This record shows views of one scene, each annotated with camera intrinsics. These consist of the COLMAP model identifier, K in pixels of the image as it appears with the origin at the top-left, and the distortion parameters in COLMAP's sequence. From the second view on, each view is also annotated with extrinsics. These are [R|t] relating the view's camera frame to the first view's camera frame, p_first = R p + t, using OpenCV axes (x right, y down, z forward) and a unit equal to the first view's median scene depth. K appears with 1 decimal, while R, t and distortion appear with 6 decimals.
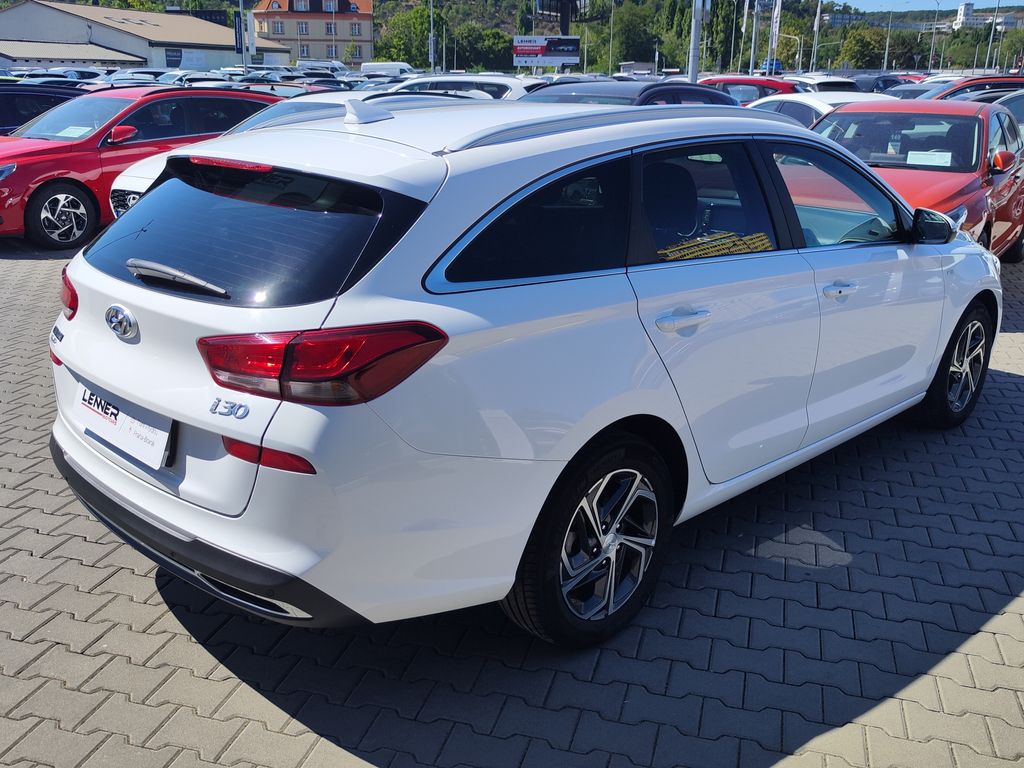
lens RADIAL K [[954.5, 0, 448.1], [0, 954.5, 383.9], [0, 0, 1]] dist [0.014053, 0.009288]
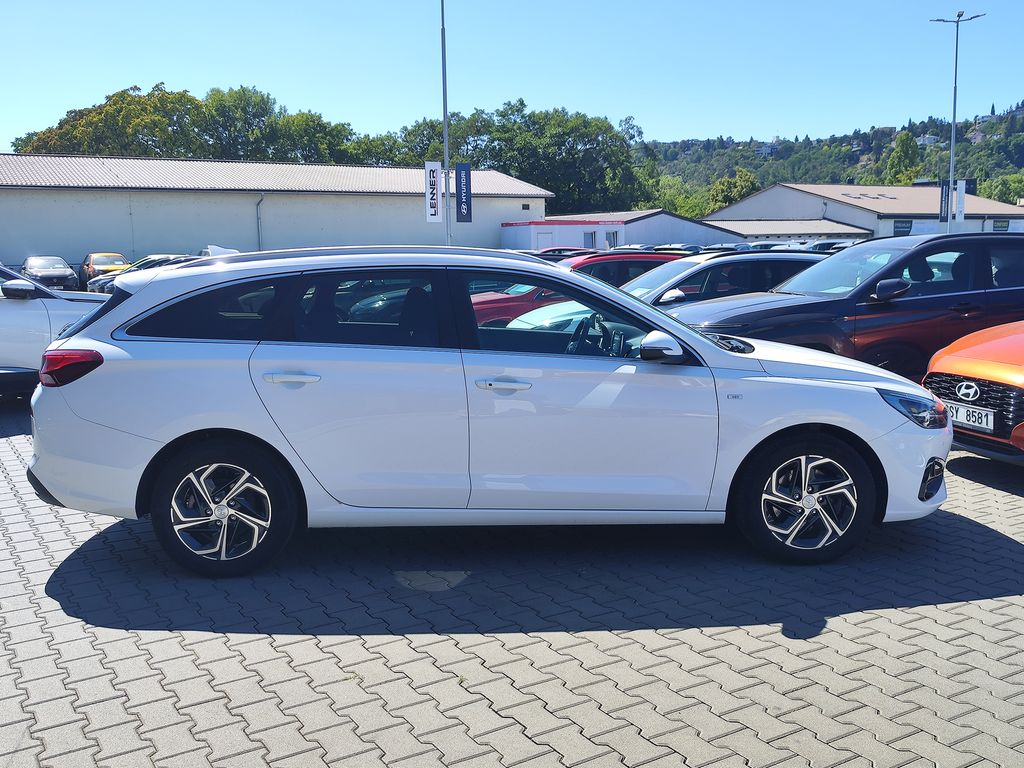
lens RADIAL K [[954.5, 0, 448.1], [0, 954.5, 383.9], [0, 0, 1]] dist [0.014053, 0.009288]
pose [[0.746118, 0.071977, -0.661912, 1.194599], [-0.184042, 0.977701, -0.101138, 0.041352], [0.639873, 0.197280, 0.742727, 0.019076]]
